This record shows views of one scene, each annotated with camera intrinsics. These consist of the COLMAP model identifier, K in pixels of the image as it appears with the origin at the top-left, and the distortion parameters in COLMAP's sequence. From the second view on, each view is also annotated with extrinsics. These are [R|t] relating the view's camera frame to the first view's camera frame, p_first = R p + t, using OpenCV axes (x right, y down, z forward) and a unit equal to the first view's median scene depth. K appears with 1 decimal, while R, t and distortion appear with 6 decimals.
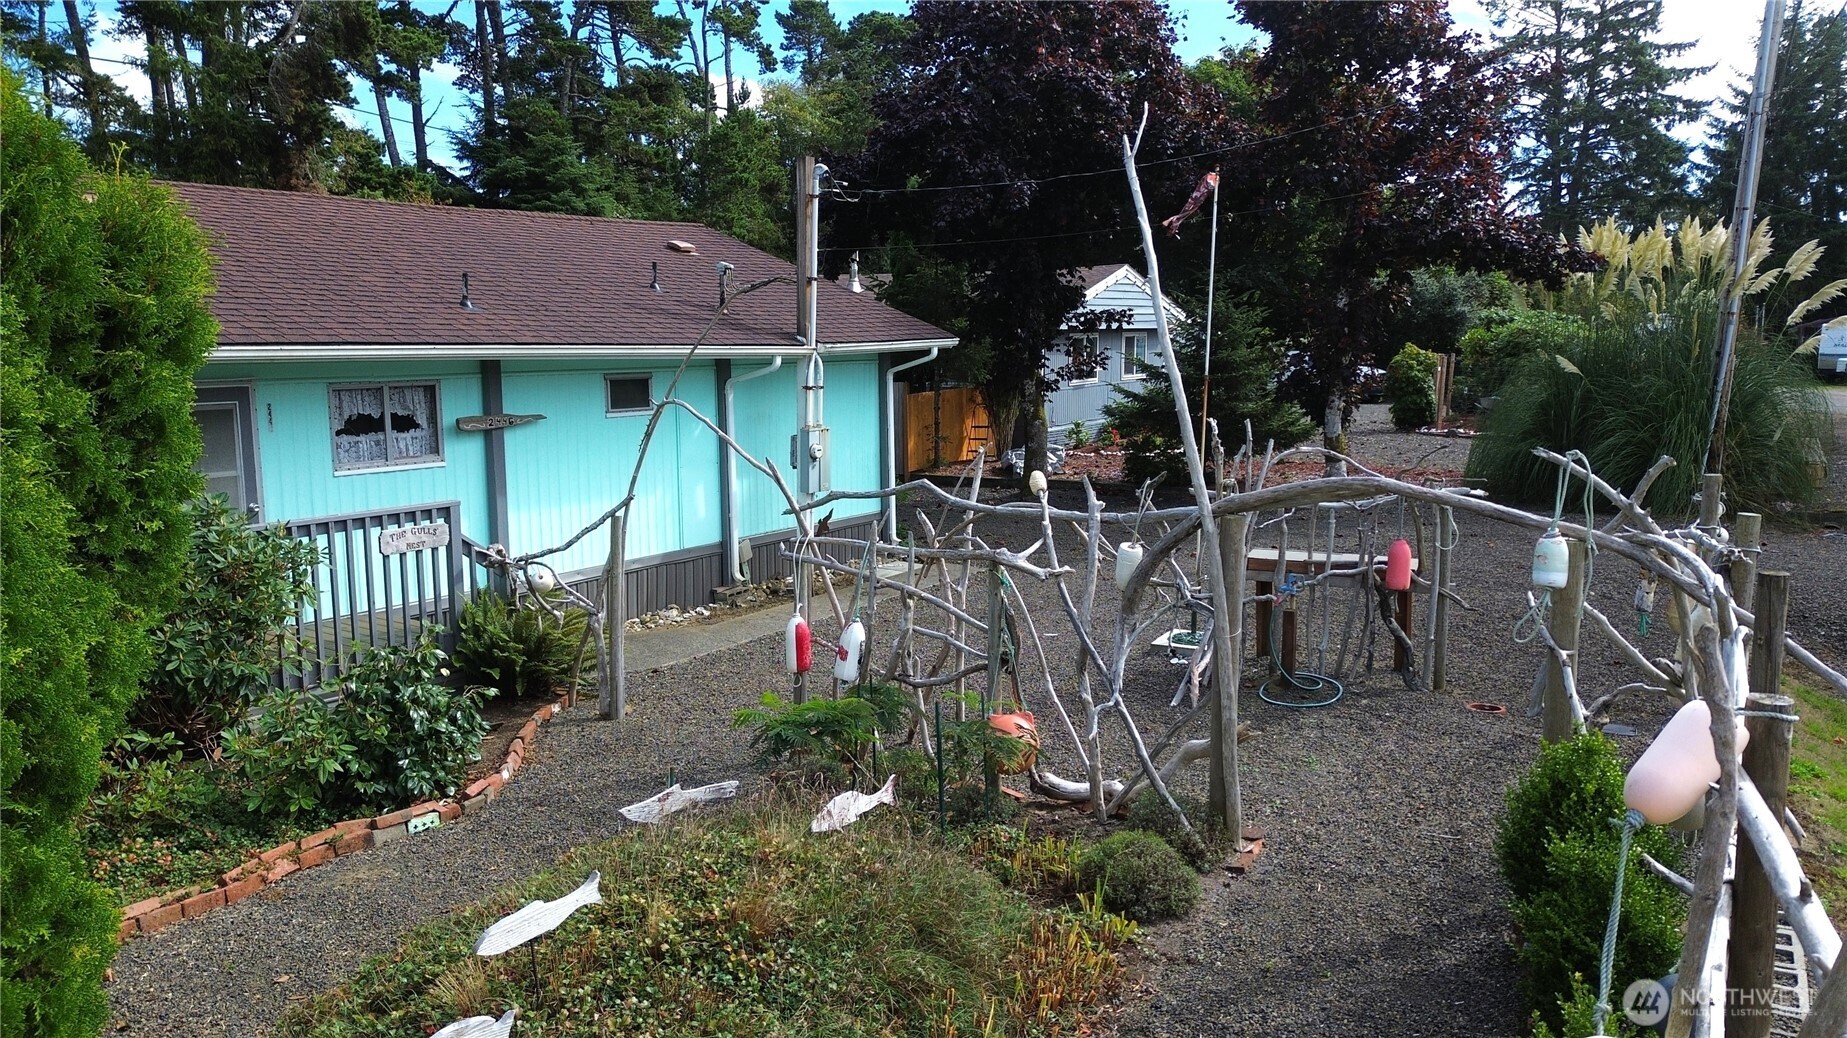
lens RADIAL K [[1296.1, 0, 946.0], [0, 1296.1, 531.8], [0, 0, 1]] dist [0.035454, -0.032313]
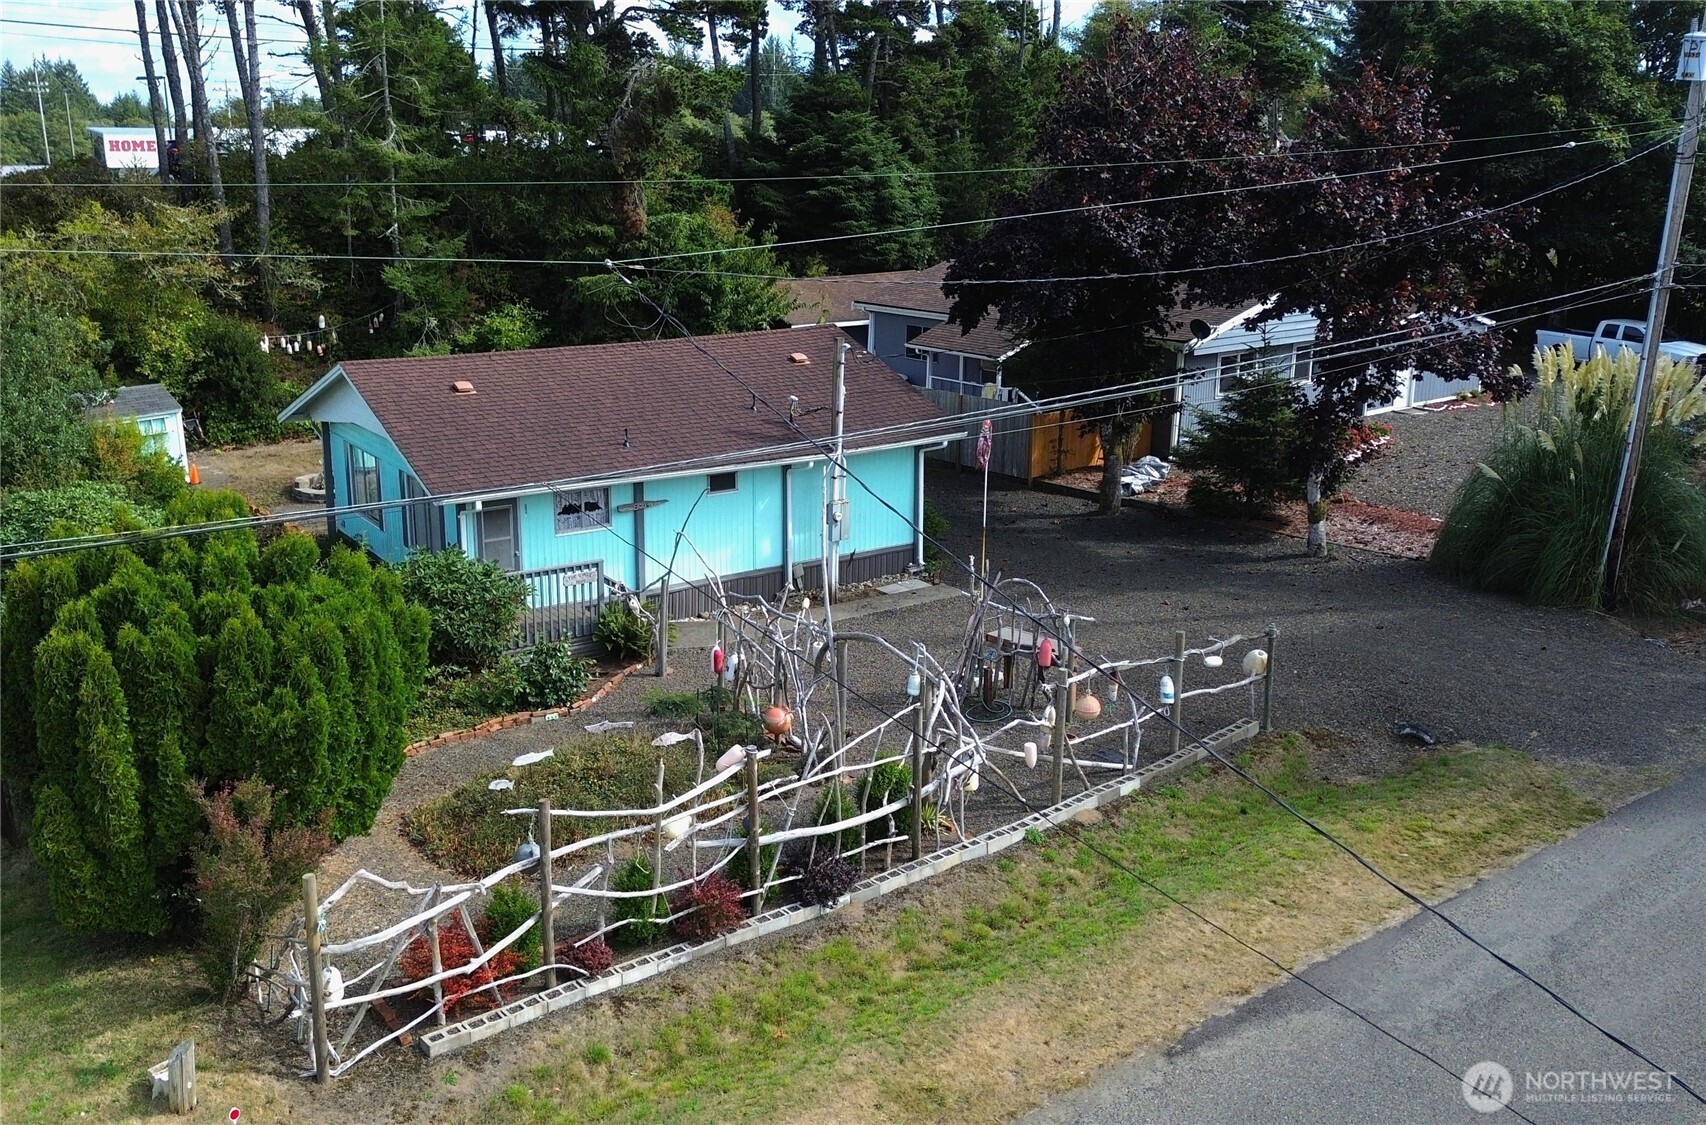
lens RADIAL K [[1481.8, 0, 760.1], [0, 1481.8, 531.7], [0, 0, 1]] dist [0.079717, -0.048063]
pose [[0.910380, 0.097540, -0.402113, 0.783280], [-0.058932, 0.992476, 0.107324, -0.332975], [0.409556, -0.074008, 0.909278, -1.010404]]
